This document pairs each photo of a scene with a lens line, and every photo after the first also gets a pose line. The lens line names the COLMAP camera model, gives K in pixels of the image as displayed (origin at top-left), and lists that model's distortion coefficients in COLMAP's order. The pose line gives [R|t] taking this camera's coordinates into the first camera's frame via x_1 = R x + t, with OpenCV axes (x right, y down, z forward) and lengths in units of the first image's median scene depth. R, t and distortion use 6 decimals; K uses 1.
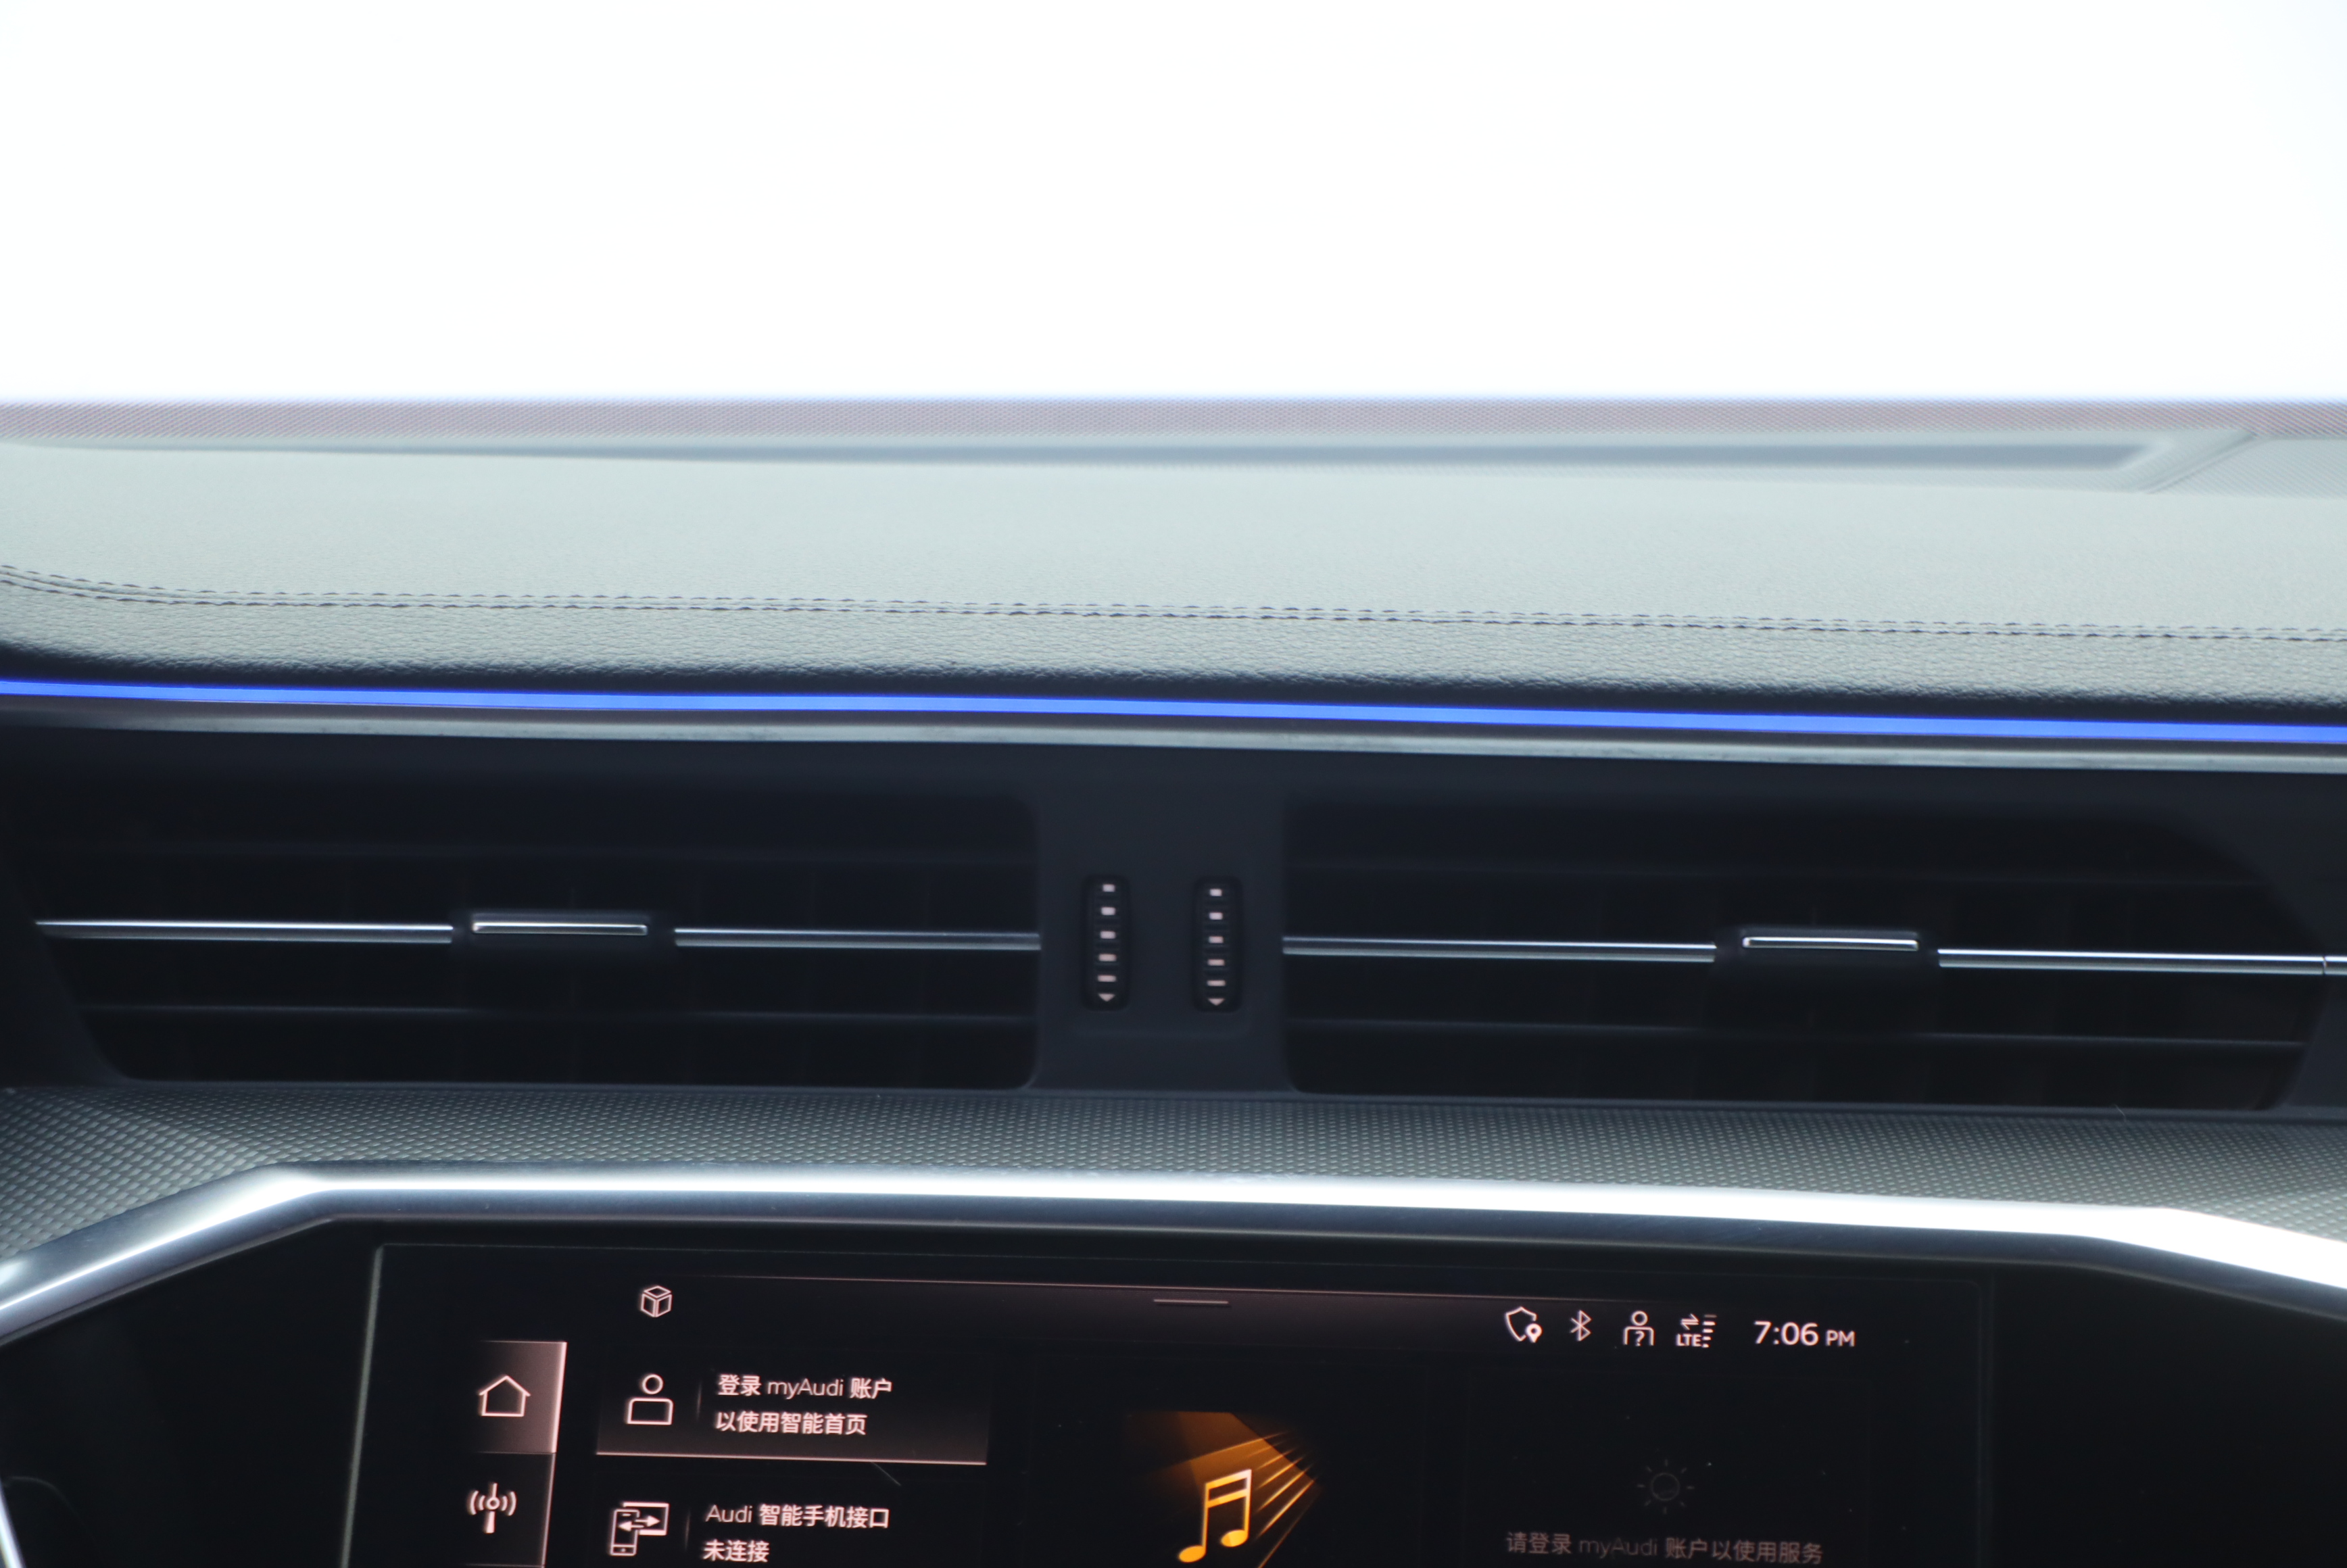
lens RADIAL K [[7440.0, 0, 1166.5], [0, 7440.0, 799.7], [0, 0, 1]] dist [0.502214, 0.000000]
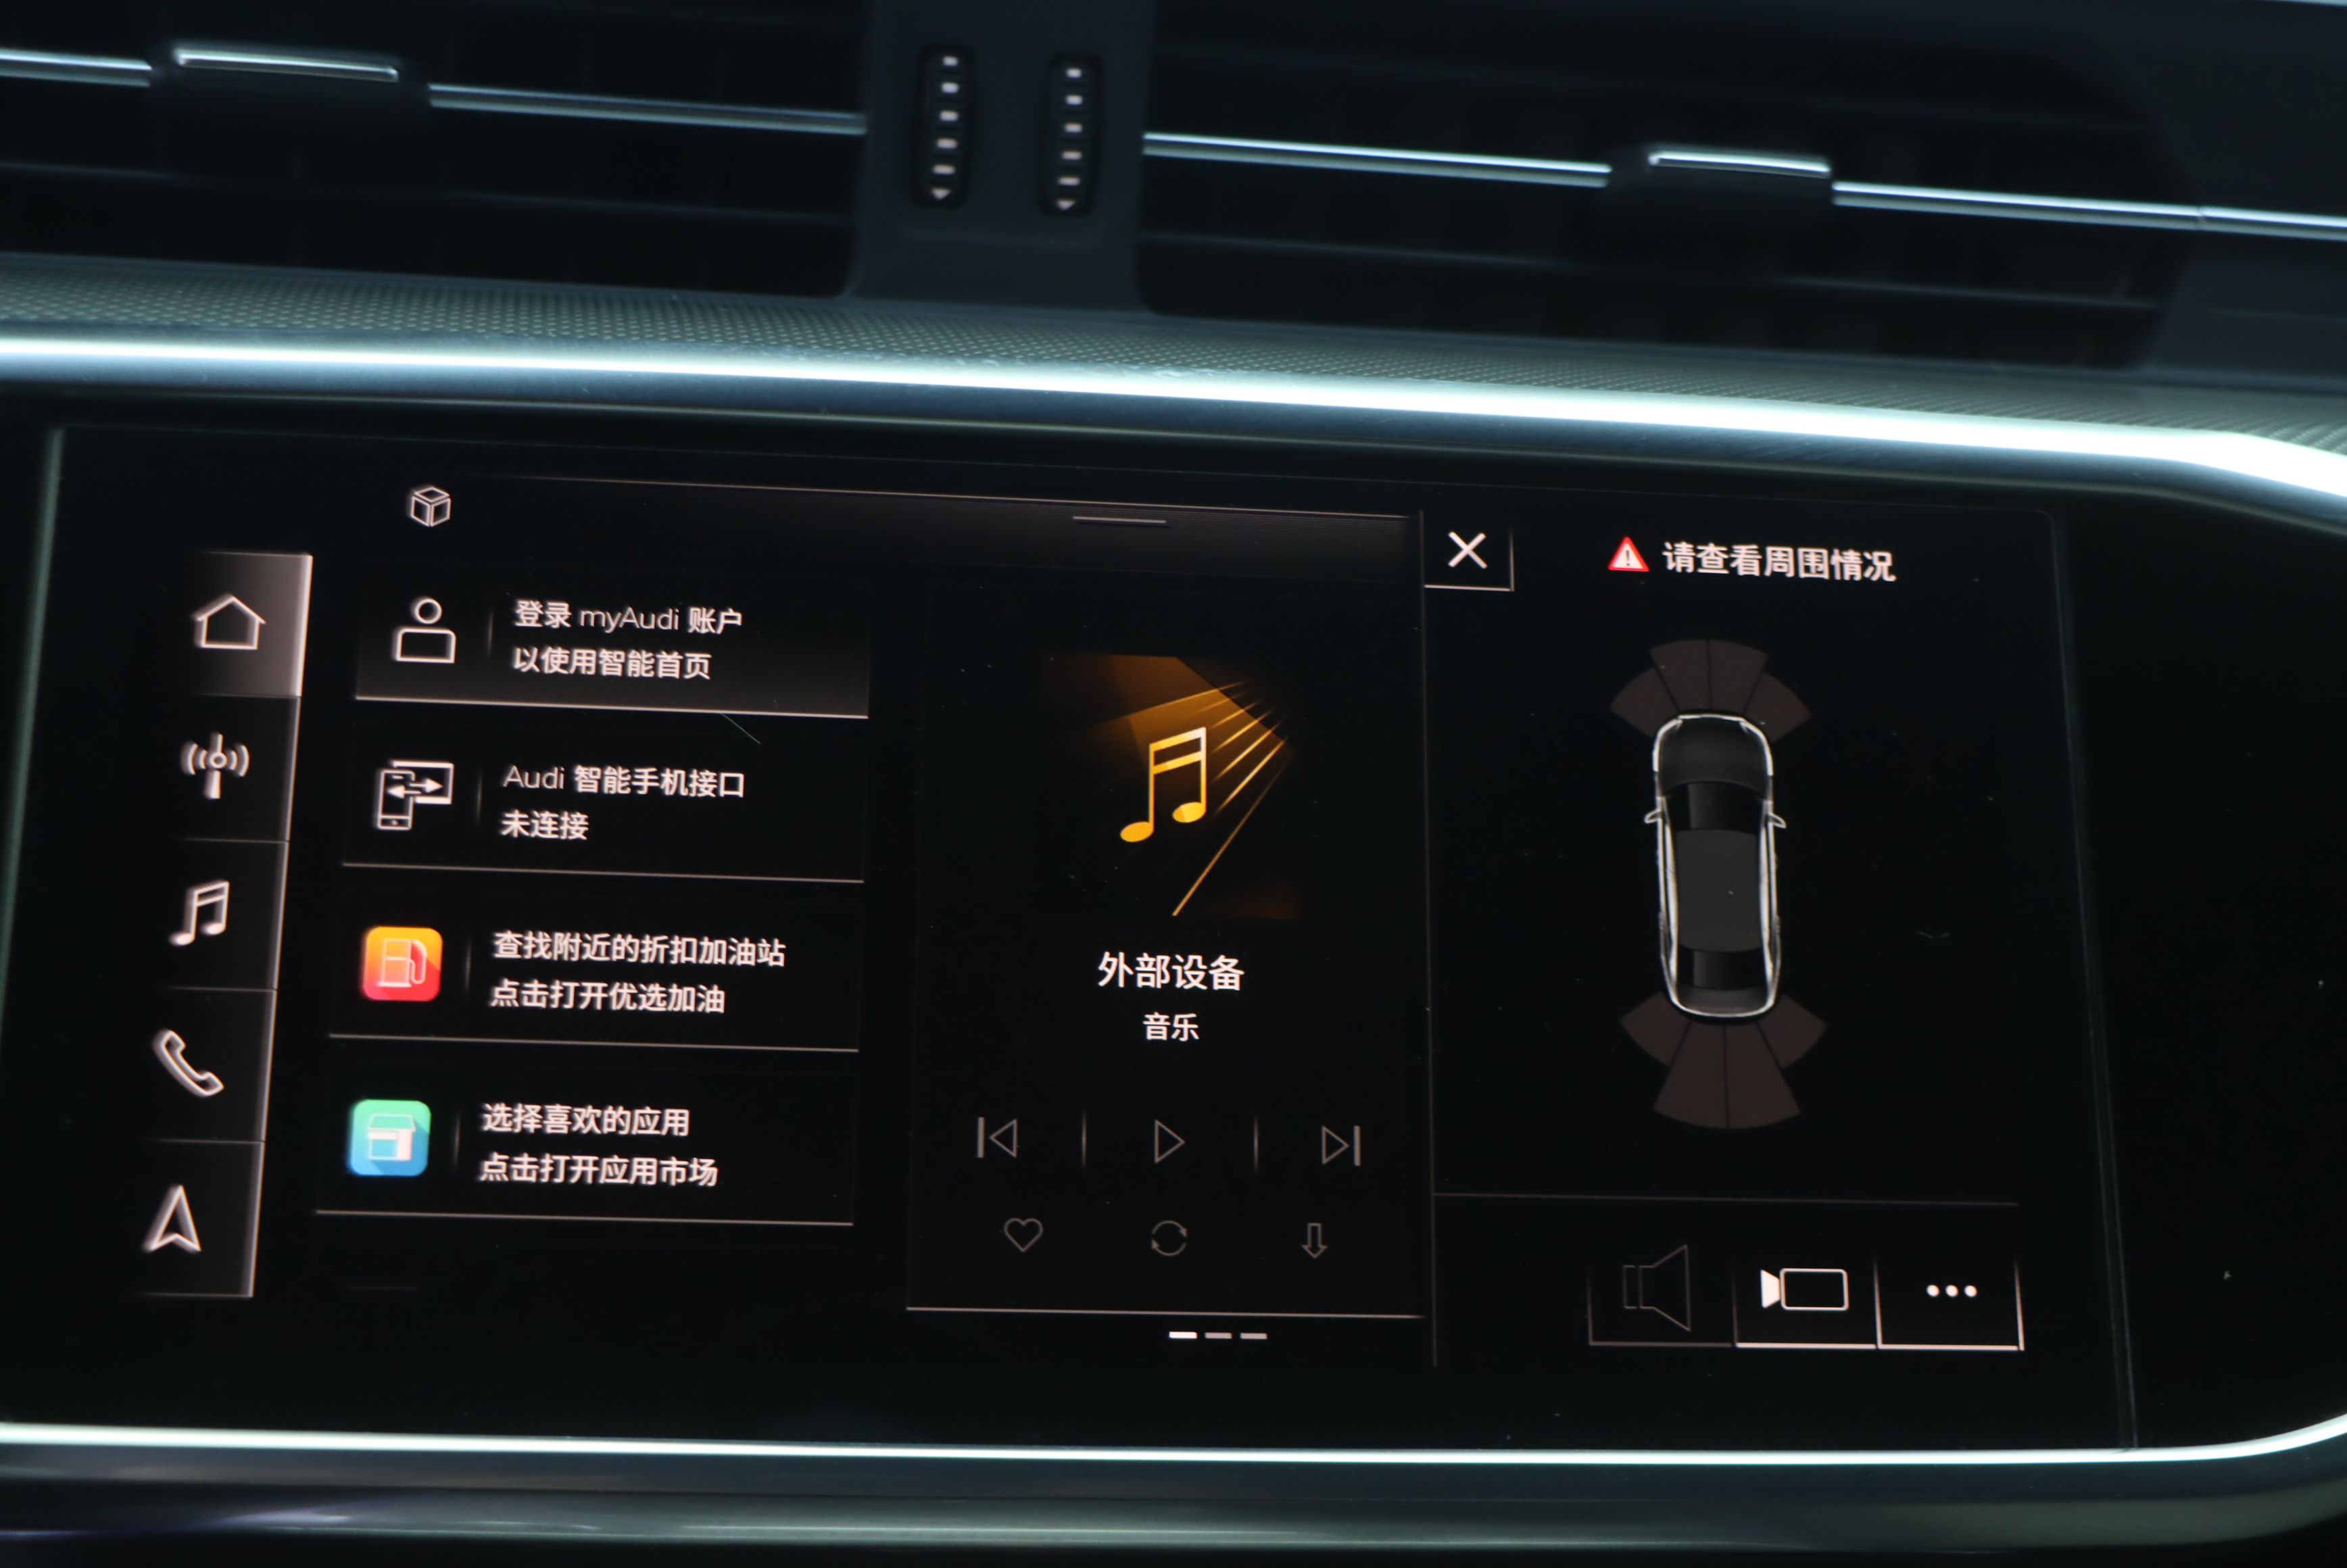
lens RADIAL K [[3434.3, 0, 1297.8], [0, 3434.3, 832.1], [0, 0, 1]] dist [-0.018232, 0.000000]
pose [[0.974127, 0.002308, 0.225990, -0.061244], [-0.025654, 0.994614, 0.100421, 0.063000], [-0.224541, -0.103620, 0.968940, 0.634223]]
